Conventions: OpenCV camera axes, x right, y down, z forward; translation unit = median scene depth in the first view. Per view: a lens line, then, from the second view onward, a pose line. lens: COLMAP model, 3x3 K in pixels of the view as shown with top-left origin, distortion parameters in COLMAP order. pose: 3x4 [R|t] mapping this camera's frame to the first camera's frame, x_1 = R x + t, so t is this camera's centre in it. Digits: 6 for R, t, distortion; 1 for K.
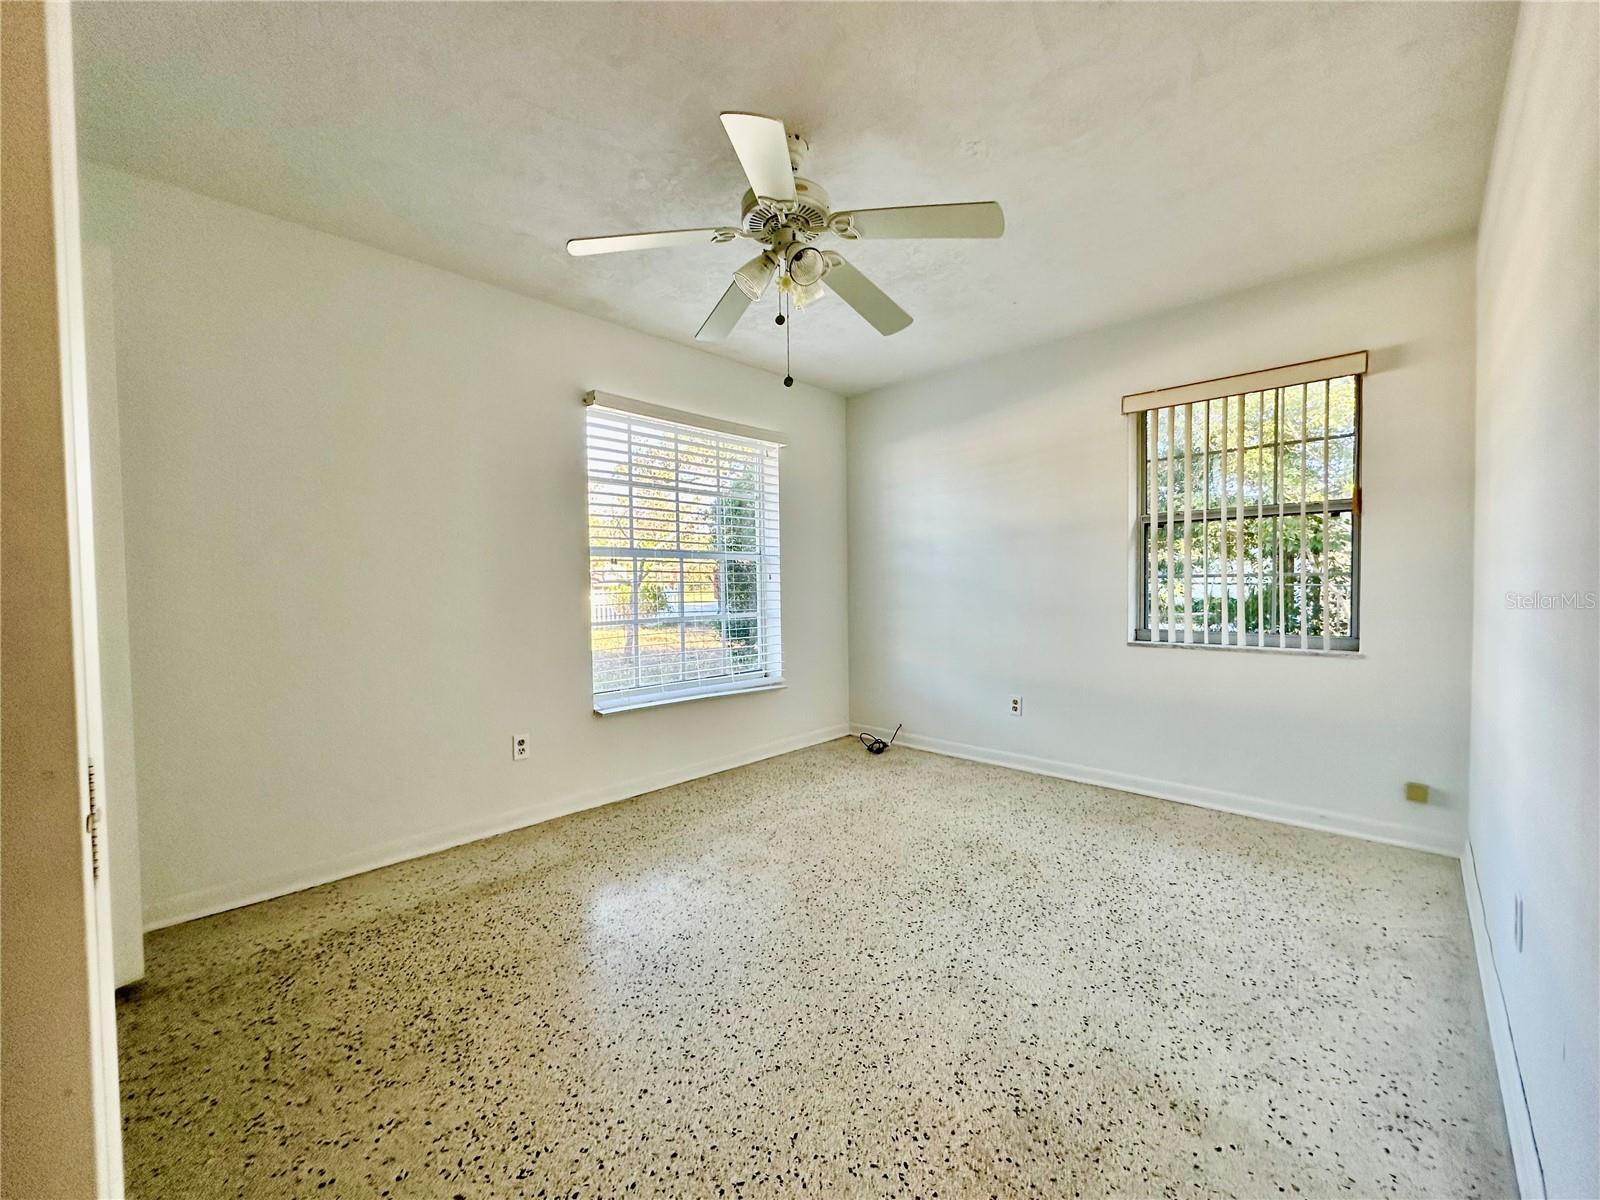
lens RADIAL K [[636.6, 0, 799.3], [0, 636.6, 602.5], [0, 0, 1]] dist [-0.002804, 0.000685]
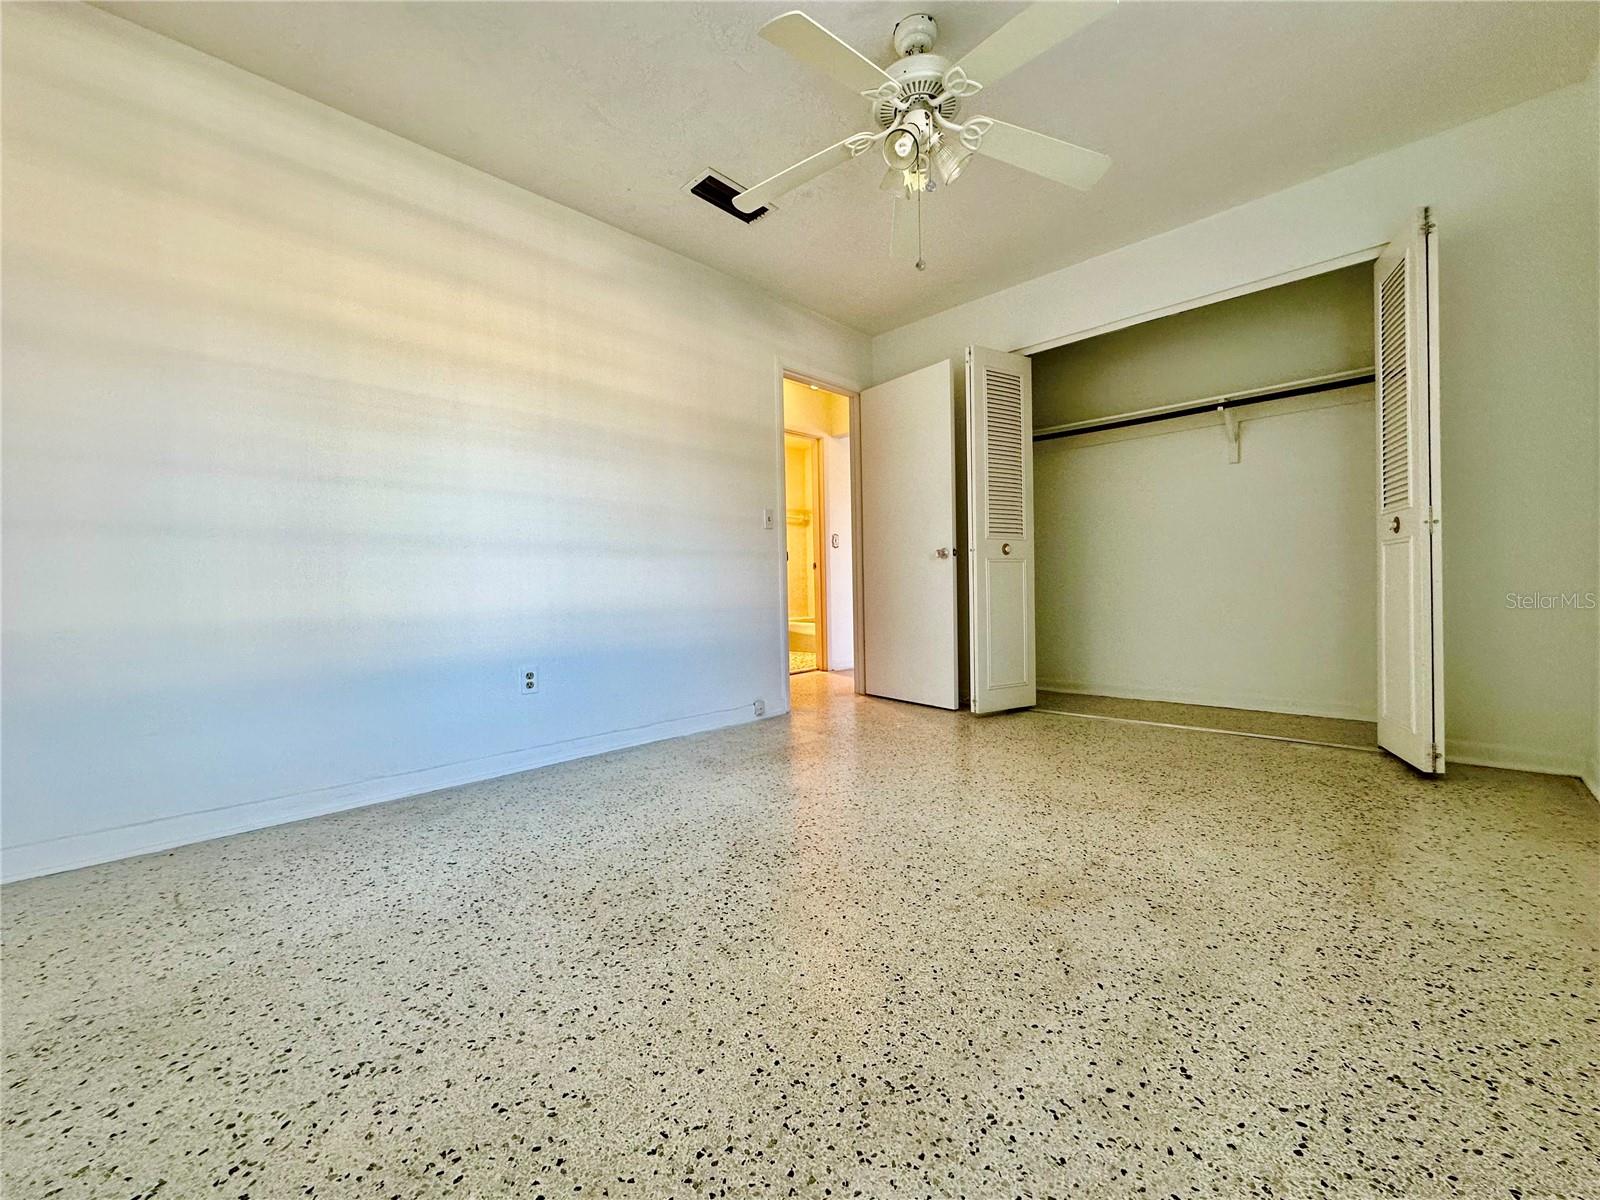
lens RADIAL K [[638.9, 0, 798.8], [0, 638.9, 602.1], [0, 0, 1]] dist [-0.004167, 0.000946]
pose [[-0.999408, 0.033335, 0.008486, 0.174253], [0.033736, 0.998045, 0.052611, 0.116770], [-0.006716, 0.052866, -0.998579, 1.920073]]
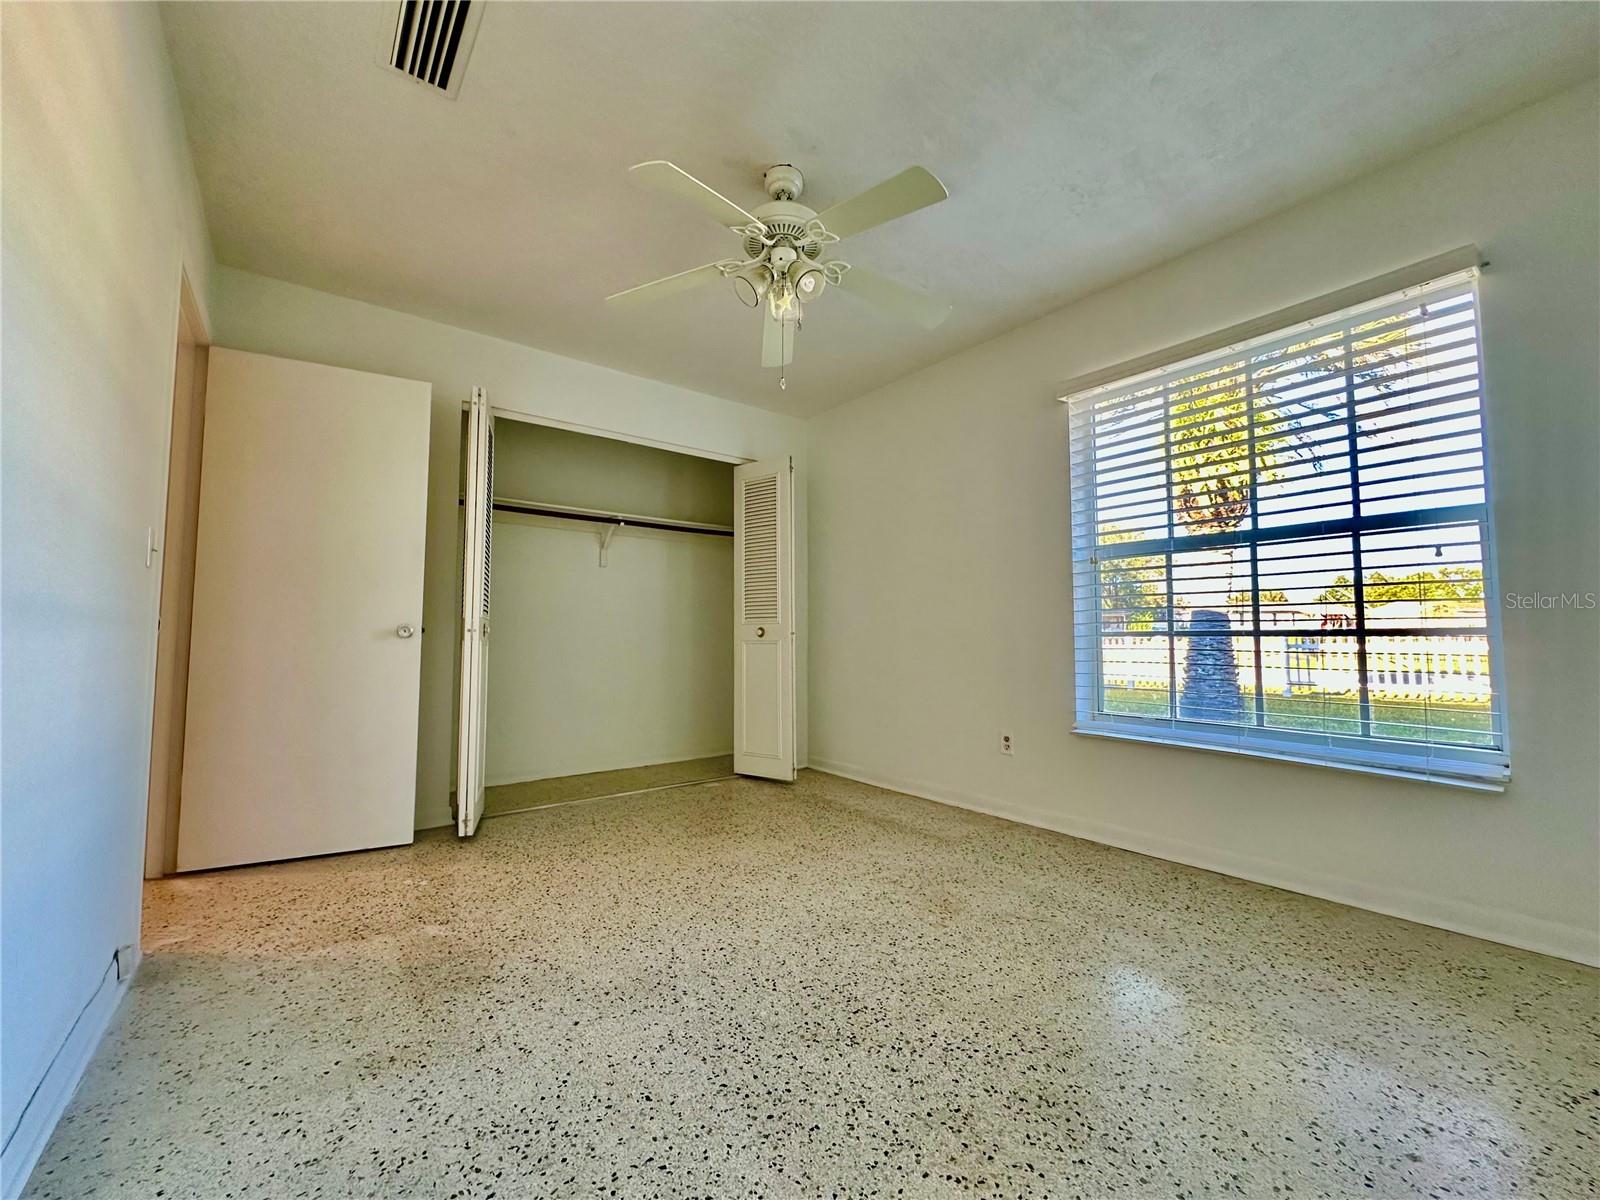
lens RADIAL K [[639.4, 0, 800.0], [0, 639.4, 600.0], [0, 0, 1]] dist [-0.002999, 0.000162]
pose [[-0.142629, -0.050547, -0.988485, 0.972543], [-0.028147, 0.998498, -0.046998, 0.064150], [0.989376, 0.021120, -0.143837, 1.124759]]
